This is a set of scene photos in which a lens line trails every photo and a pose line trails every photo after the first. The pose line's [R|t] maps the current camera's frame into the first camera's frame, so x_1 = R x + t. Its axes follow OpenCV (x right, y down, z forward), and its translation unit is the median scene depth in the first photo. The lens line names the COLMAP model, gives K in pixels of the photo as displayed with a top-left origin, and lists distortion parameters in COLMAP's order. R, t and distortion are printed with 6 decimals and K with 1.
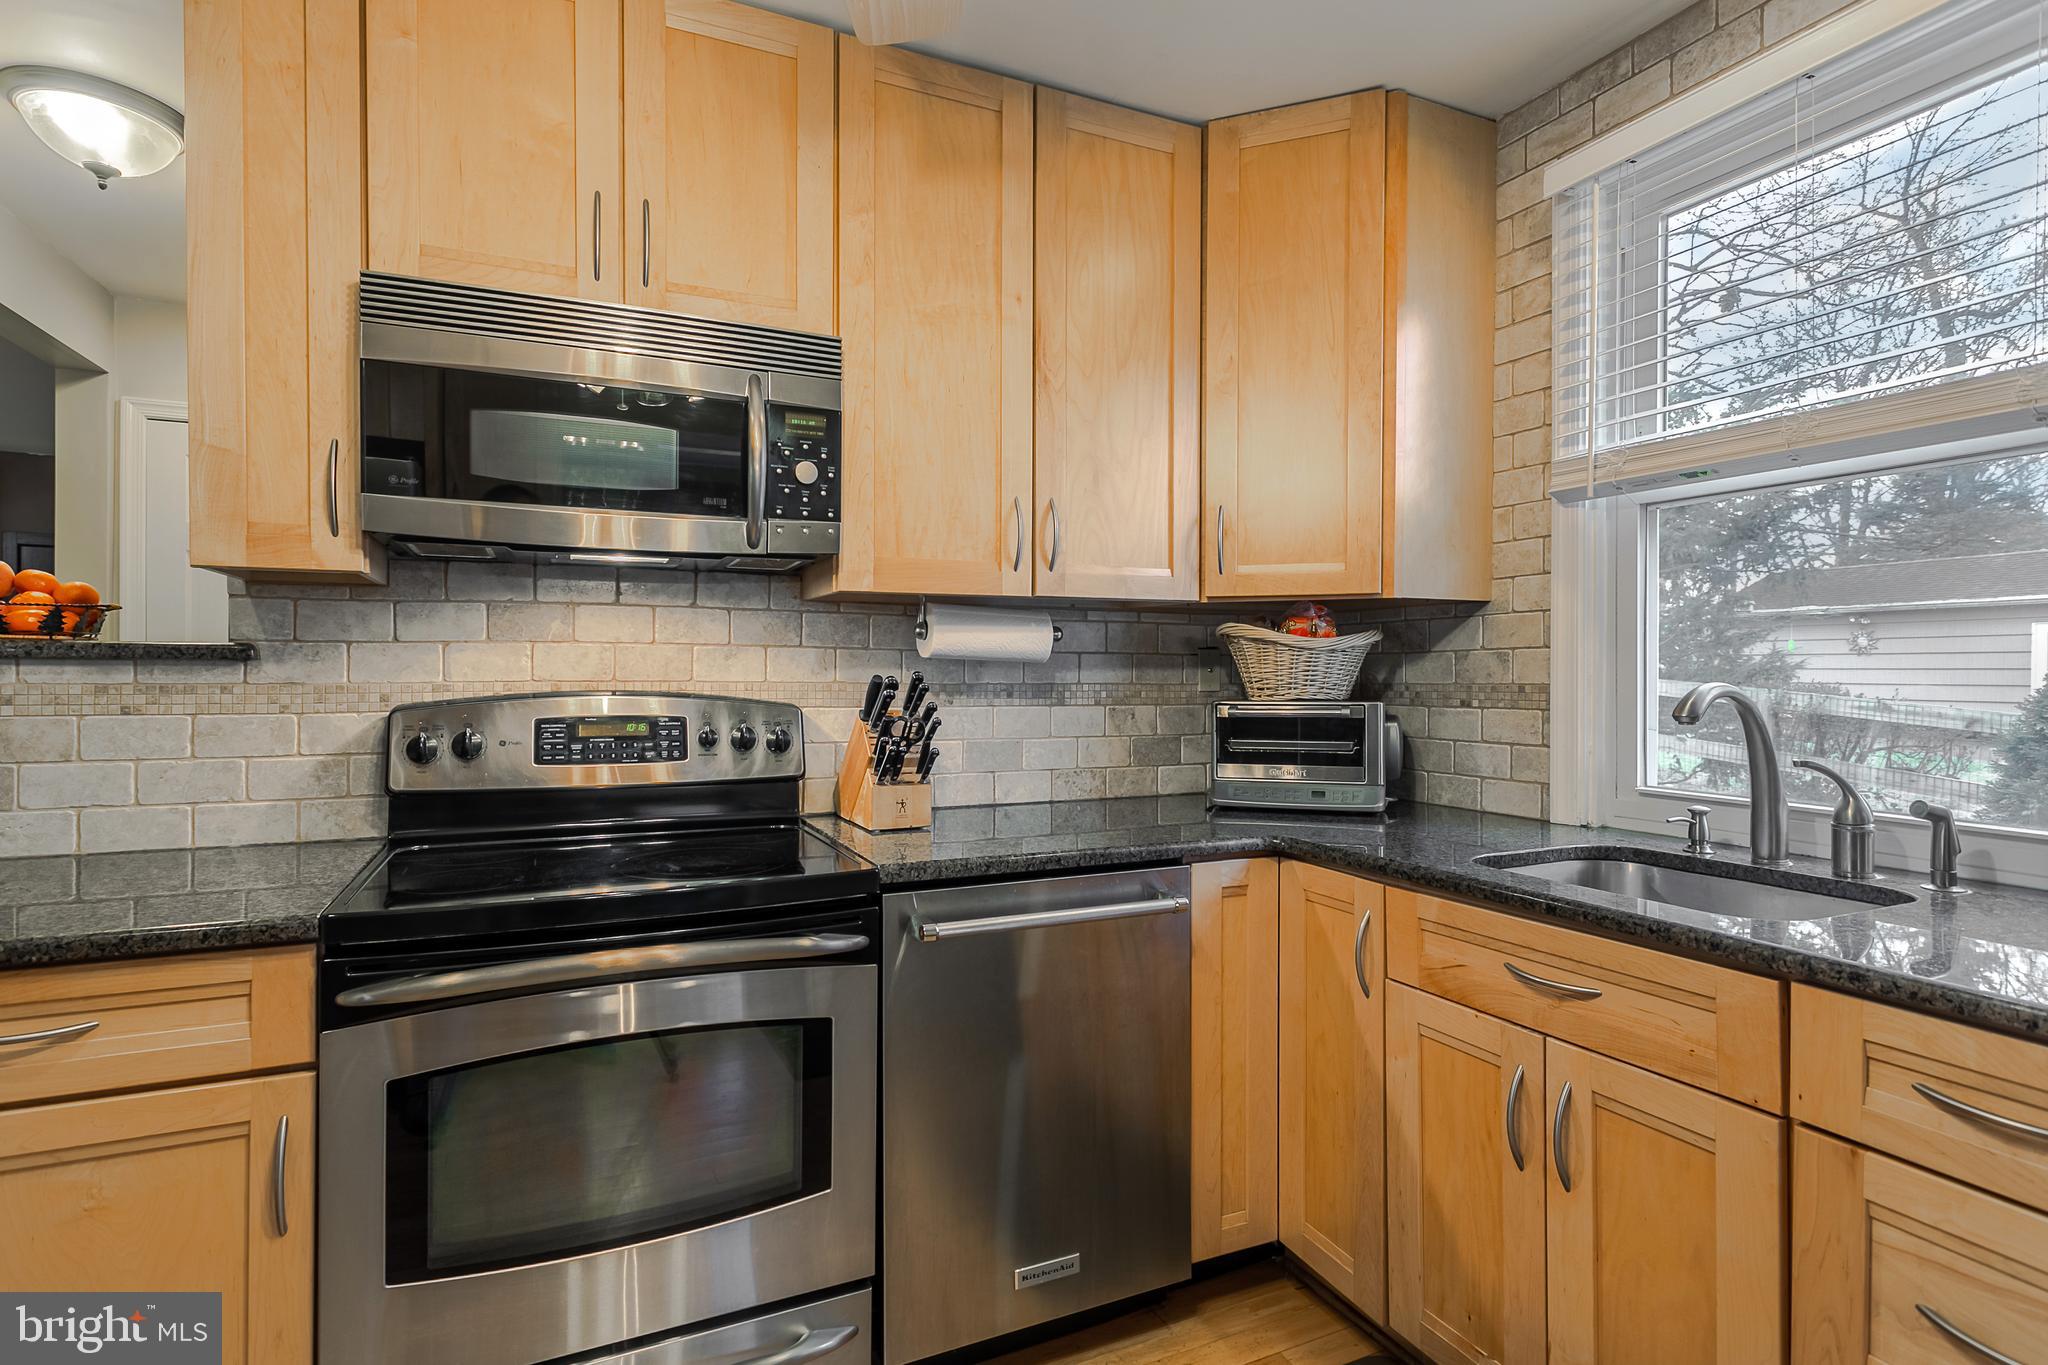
lens RADIAL K [[981.8, 0, 1025.9], [0, 981.8, 657.4], [0, 0, 1]] dist [0.003782, 0.000344]
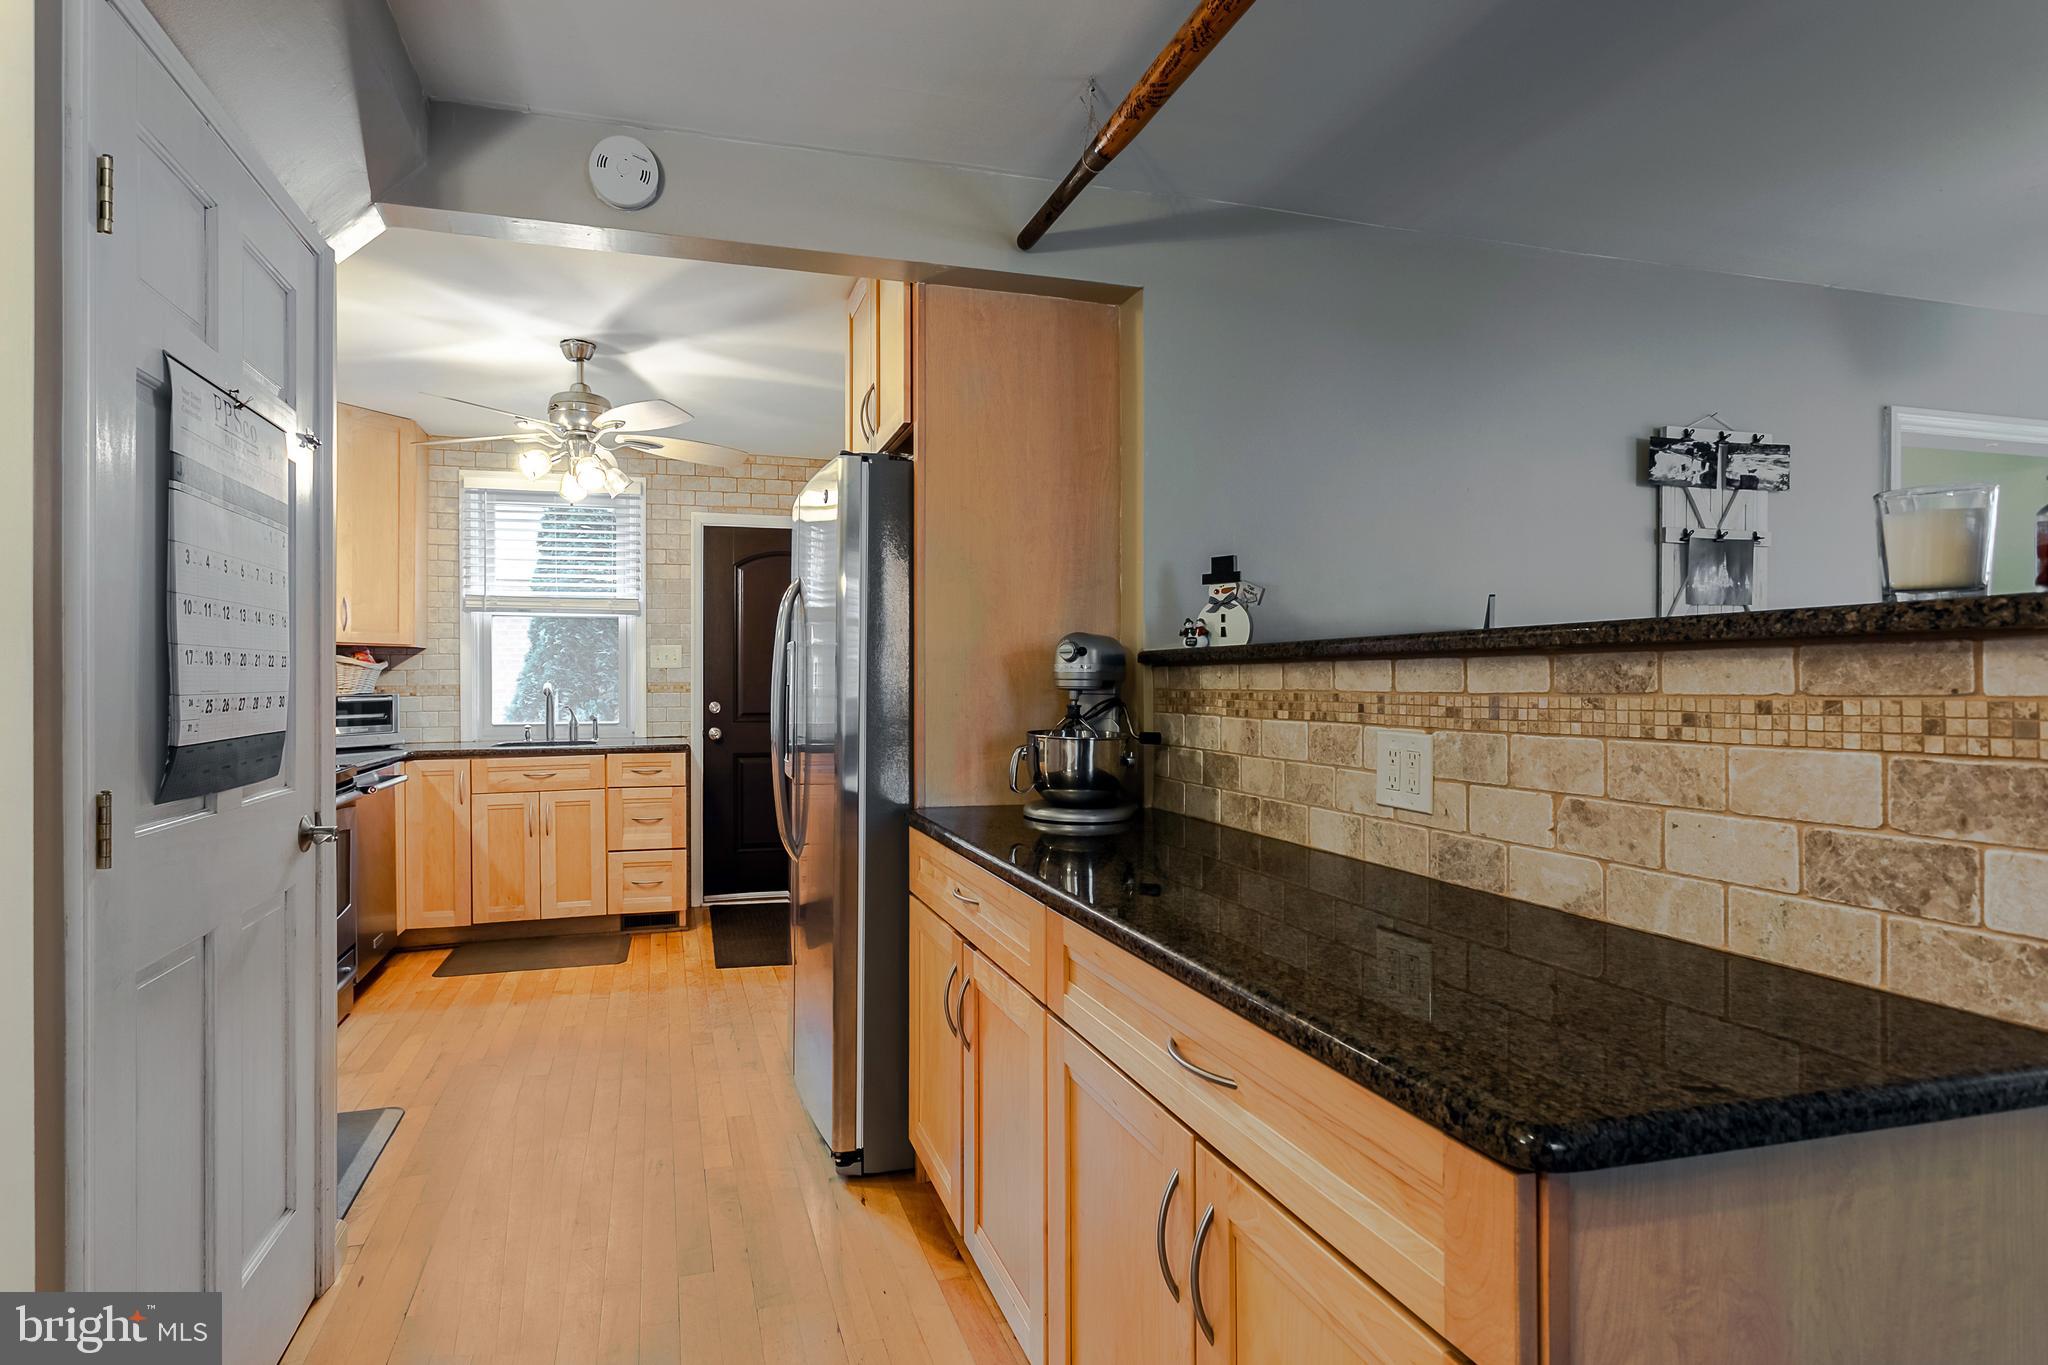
lens RADIAL K [[981.8, 0, 911.6], [0, 981.8, 686.6], [0, 0, 1]] dist [0.003782, 0.000344]
pose [[0.157934, -0.008240, 0.987415, -1.739830], [-0.003329, 0.999955, 0.008878, 0.007184], [-0.987444, -0.004689, 0.157899, -0.498764]]
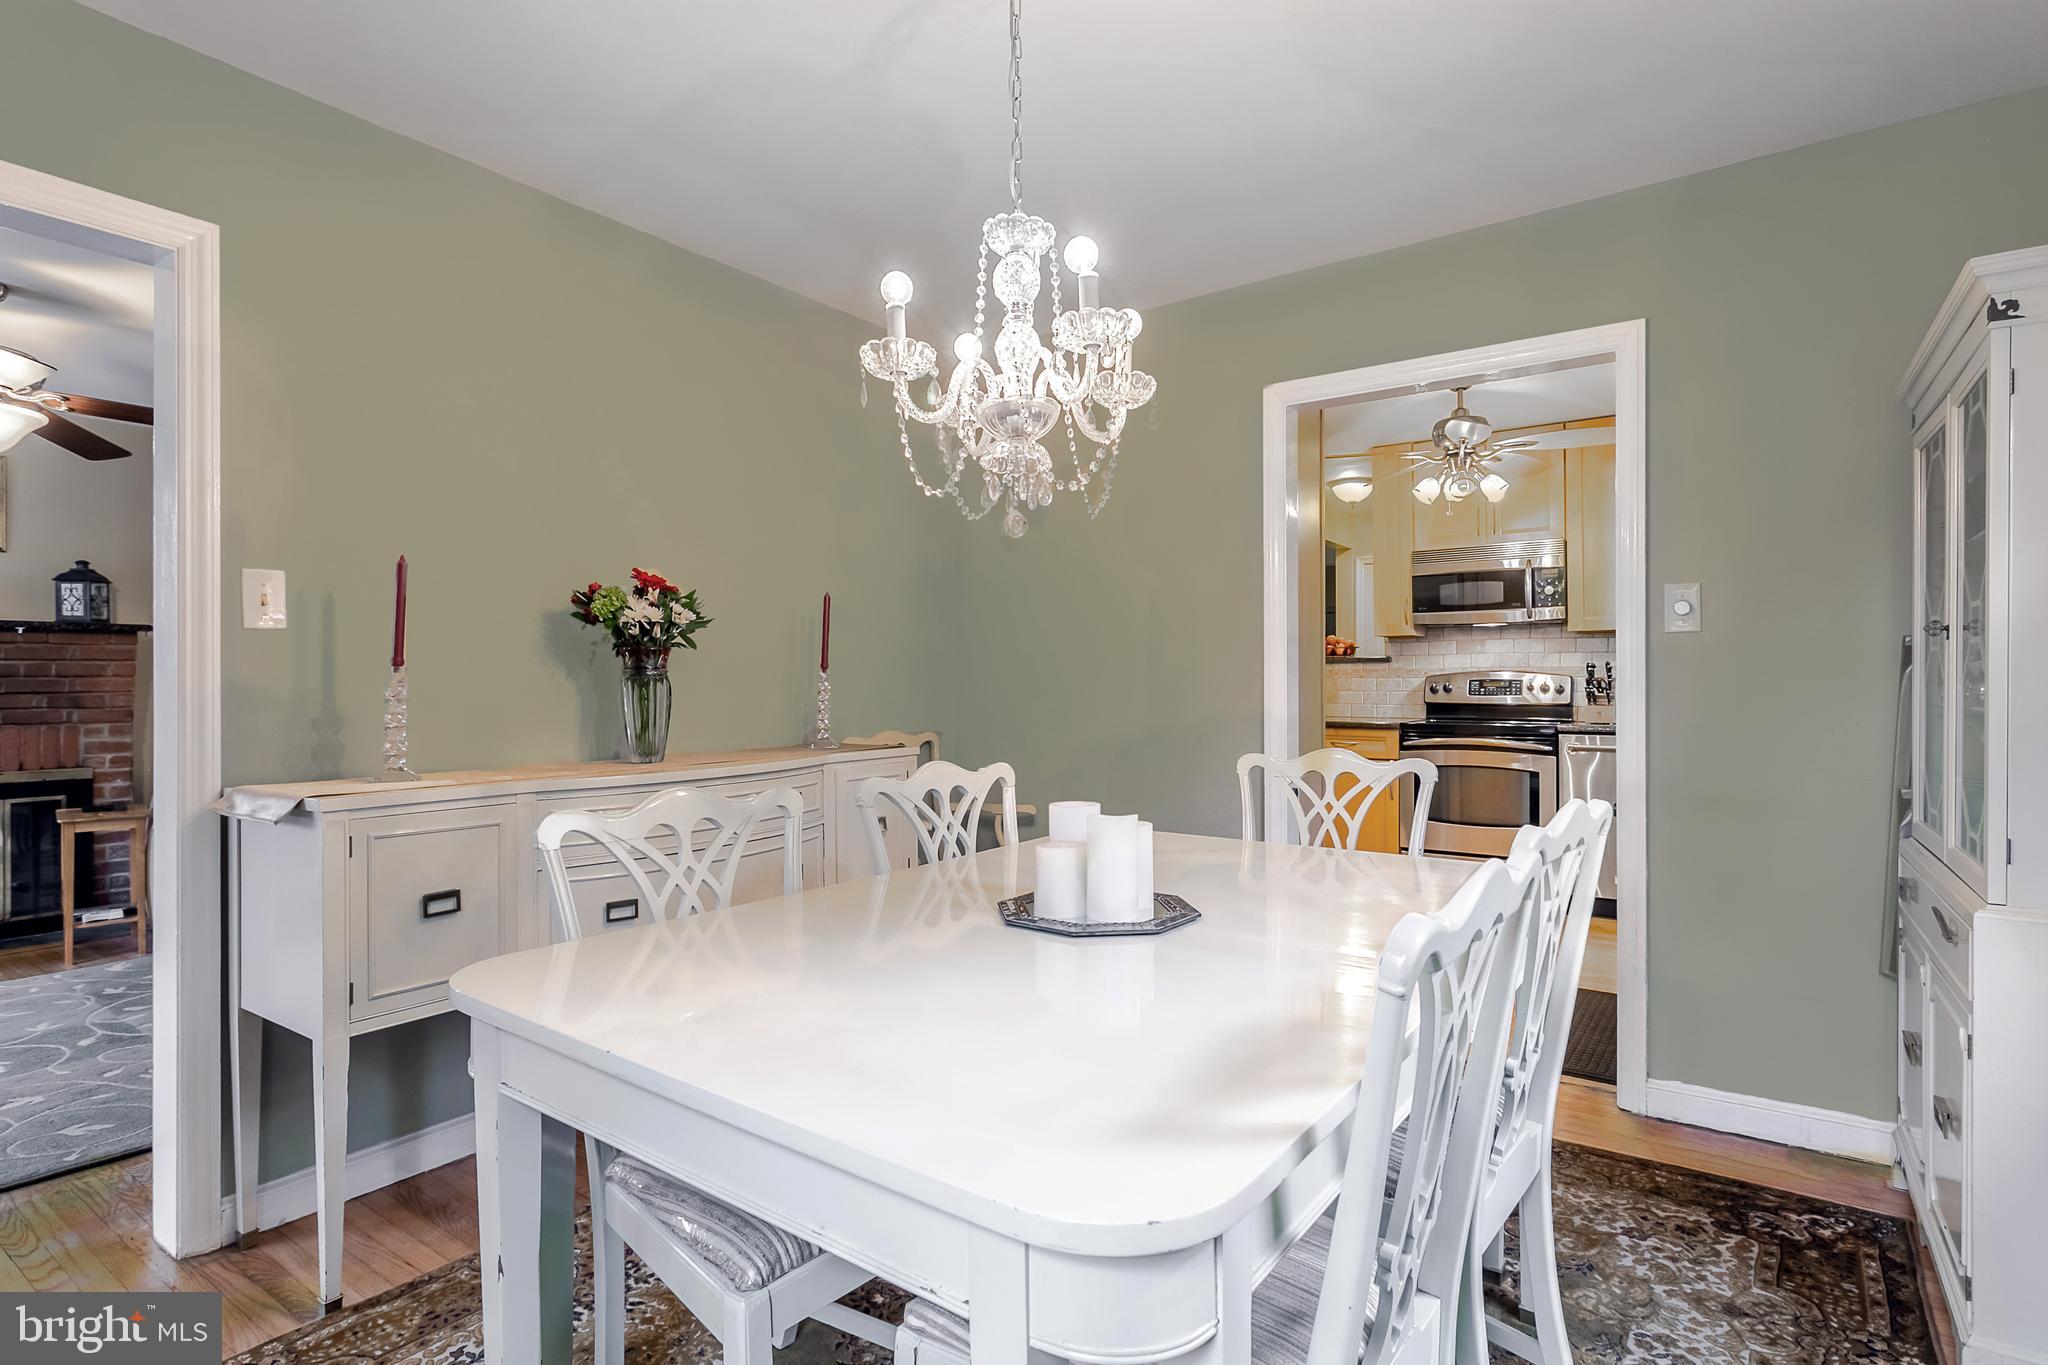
lens RADIAL K [[981.8, 0, 1035.0], [0, 981.8, 677.1], [0, 0, 1]] dist [0.003782, 0.000344]
pose [[0.498679, -0.008849, -0.866742, 1.348828], [0.014505, 0.999893, -0.001863, 0.039350], [0.866666, -0.011643, 0.498754, -1.532651]]
